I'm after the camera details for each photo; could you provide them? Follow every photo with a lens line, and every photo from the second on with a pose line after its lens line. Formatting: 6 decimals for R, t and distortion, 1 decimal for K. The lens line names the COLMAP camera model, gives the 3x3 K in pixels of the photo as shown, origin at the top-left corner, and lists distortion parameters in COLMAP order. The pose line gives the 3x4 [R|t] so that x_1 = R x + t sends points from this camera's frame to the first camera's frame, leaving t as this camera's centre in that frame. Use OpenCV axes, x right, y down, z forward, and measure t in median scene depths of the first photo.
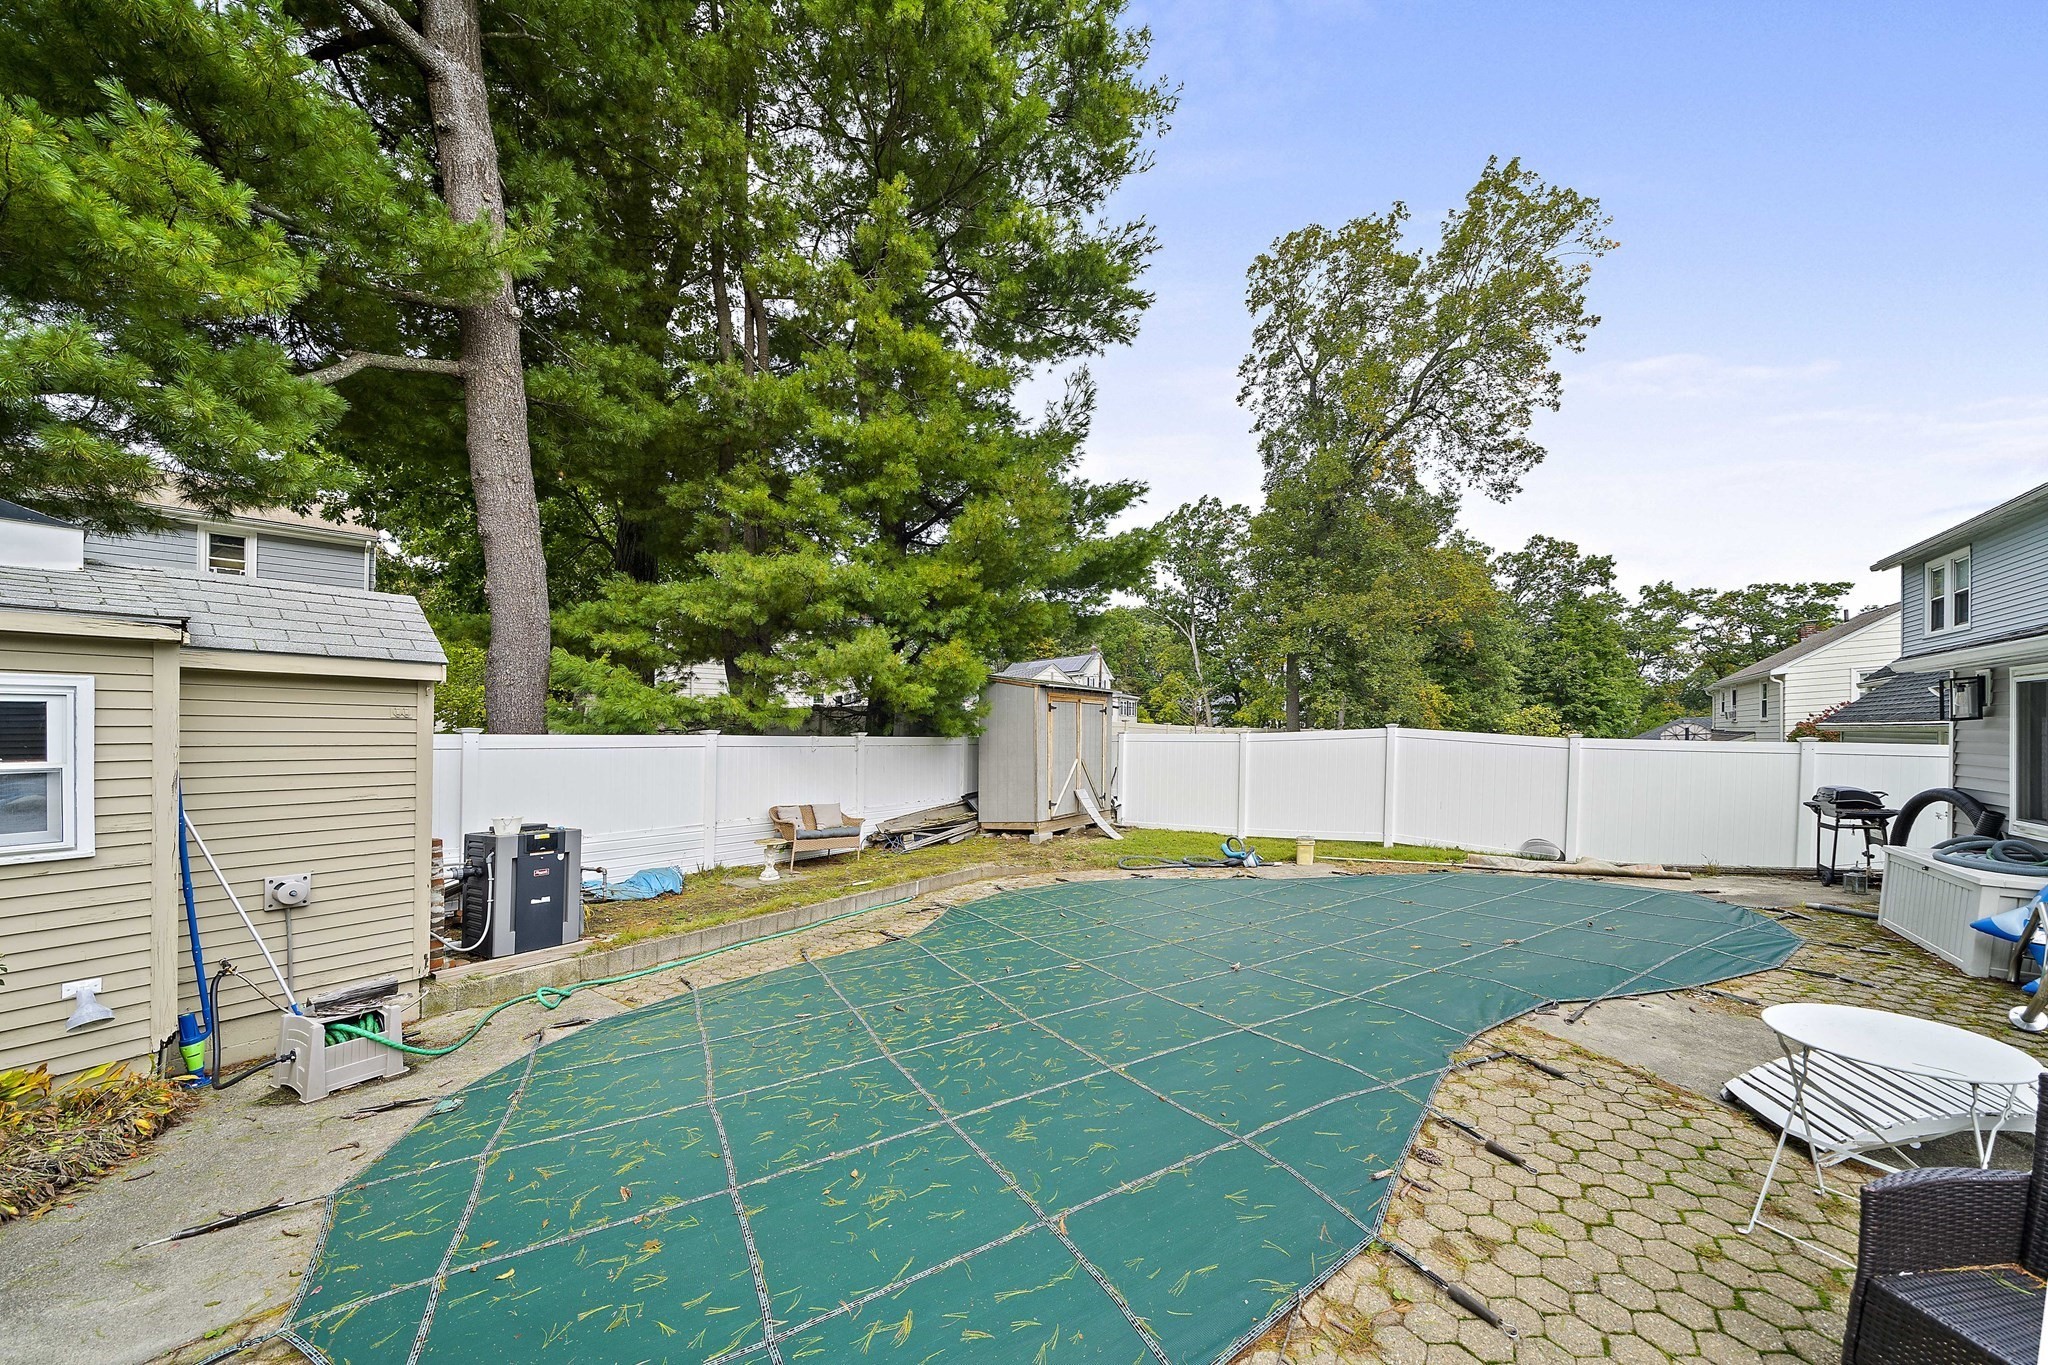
lens RADIAL K [[711.2, 0, 1052.4], [0, 711.2, 712.4], [0, 0, 1]] dist [-0.005740, -0.000097]
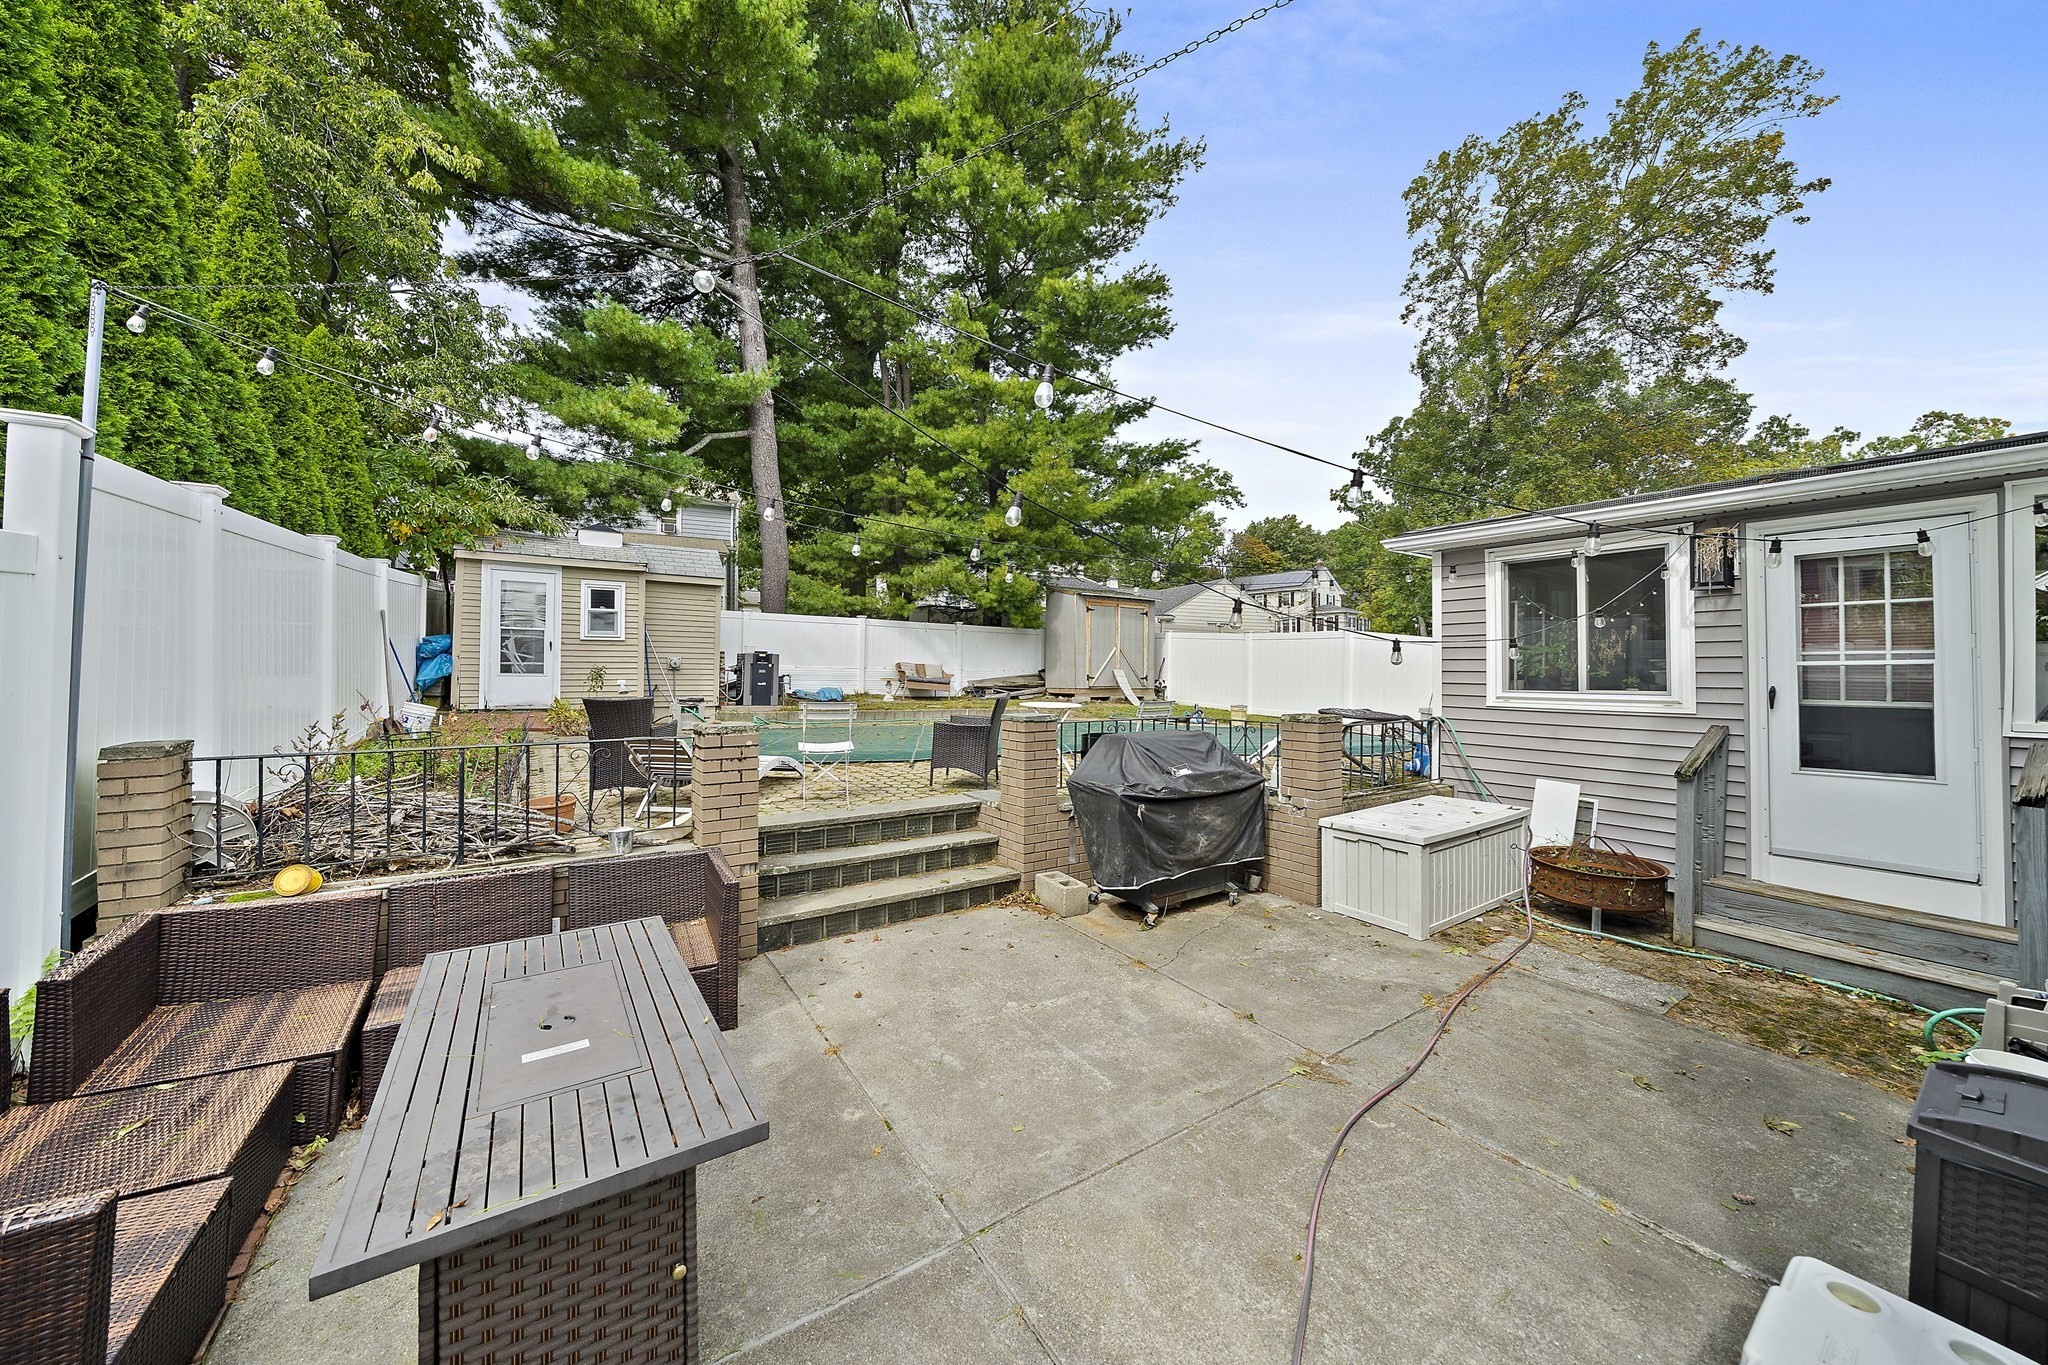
lens RADIAL K [[711.2, 0, 1045.9], [0, 711.2, 651.6], [0, 0, 1]] dist [-0.005740, -0.000097]
pose [[0.924351, 0.040584, -0.379378, 0.521087], [-0.027041, 0.998795, 0.040962, 0.024353], [0.380583, -0.027605, 0.924335, -0.400988]]
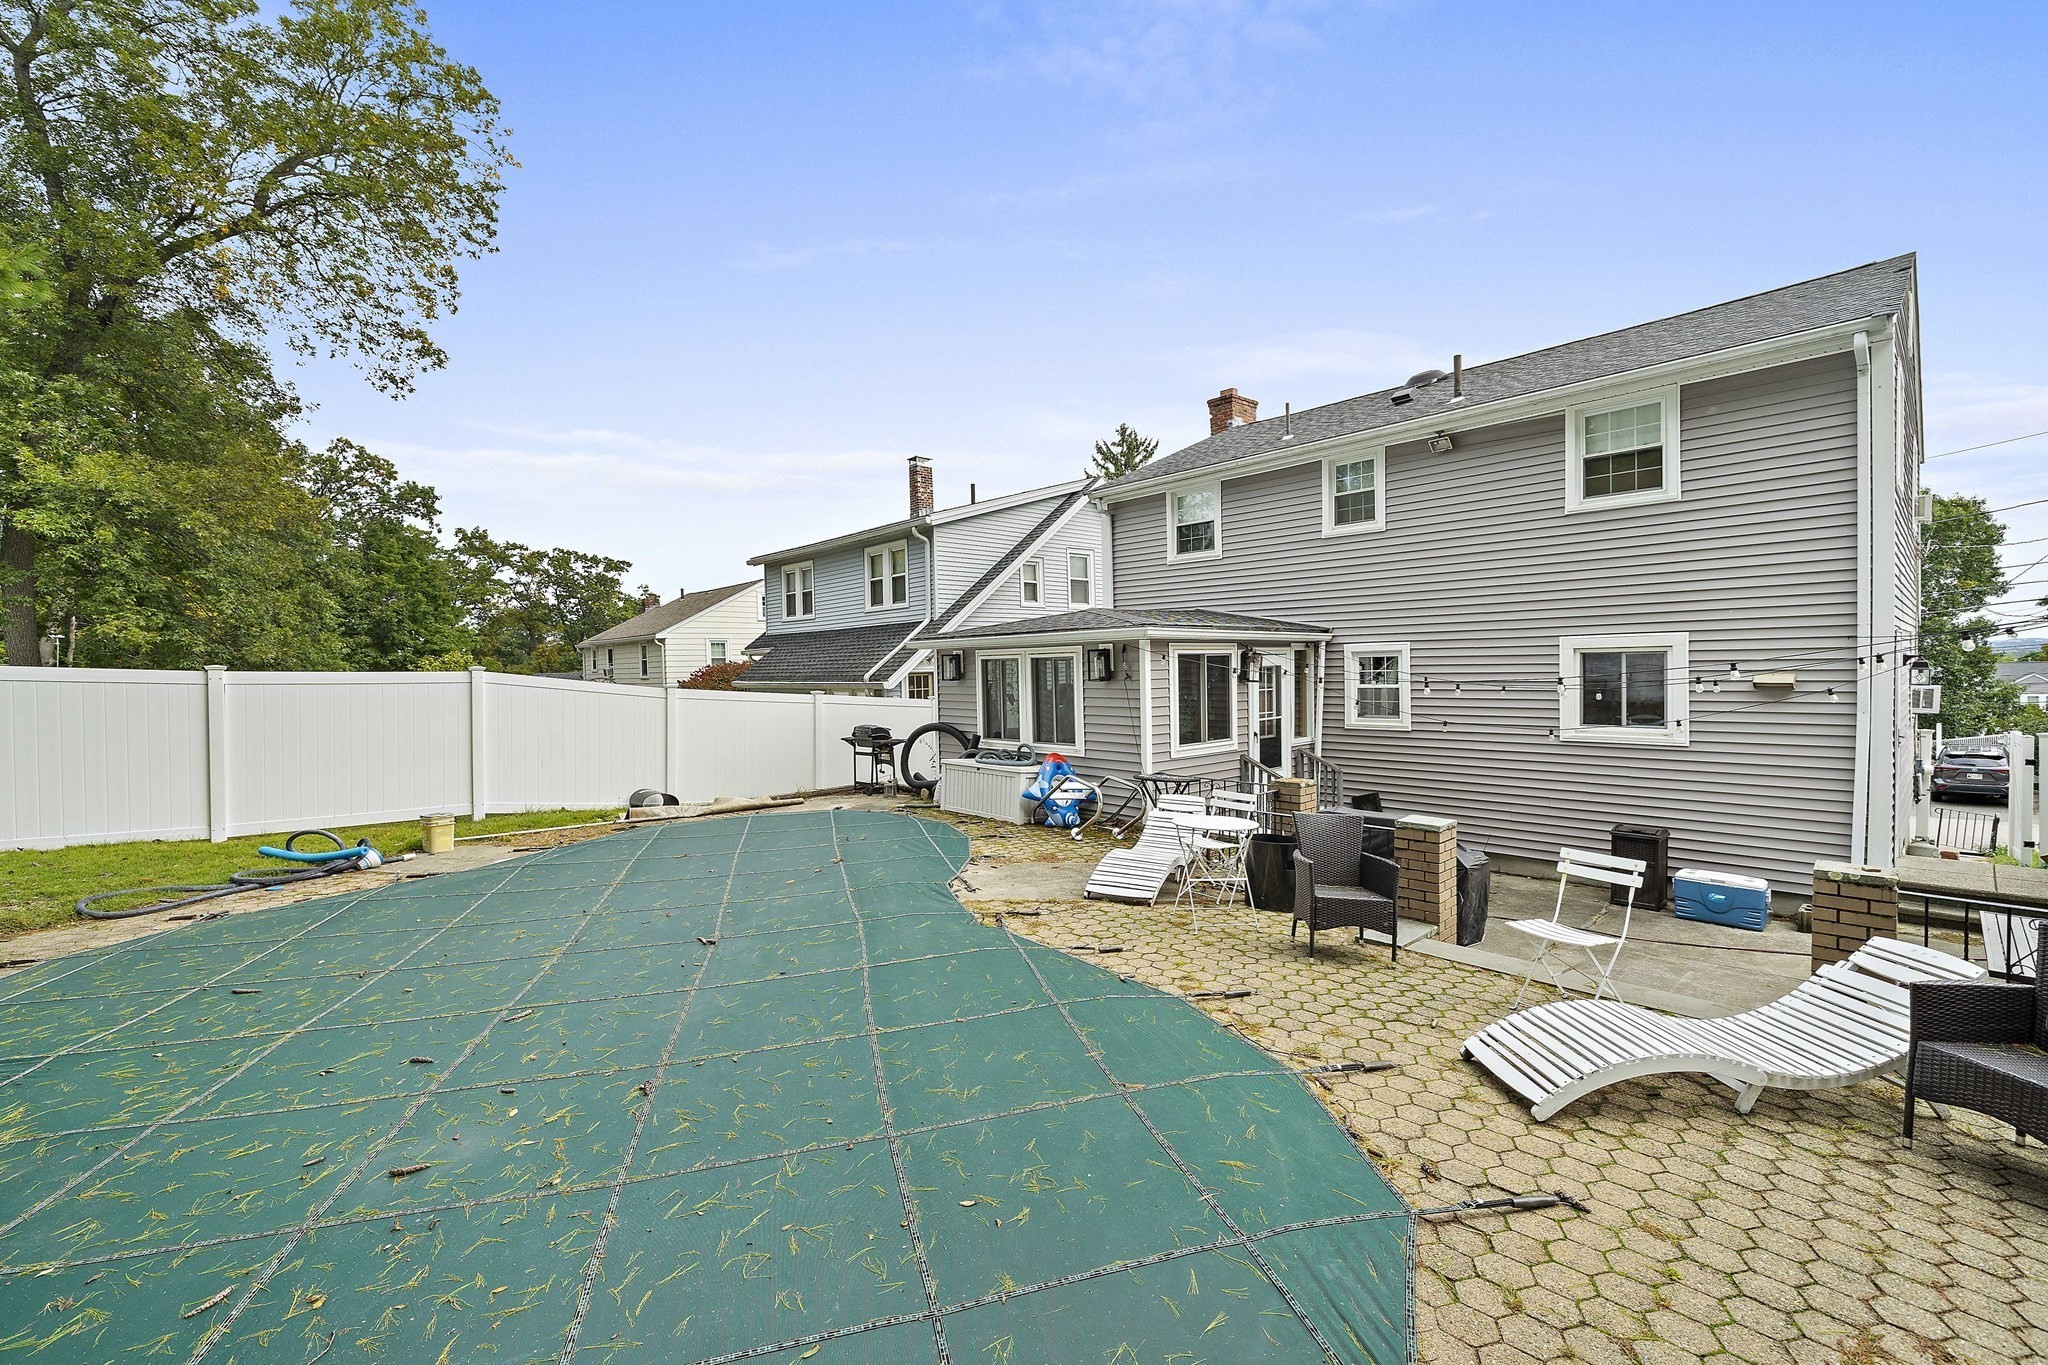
lens RADIAL K [[854.4, 0, 990.5], [0, 854.4, 675.4], [0, 0, 1]] dist [-0.003840, -0.000112]
pose [[0.283039, 0.034362, 0.958493, -0.339401], [-0.049607, 0.998545, -0.021149, 0.020686], [-0.957825, -0.041562, 0.284332, 0.202356]]
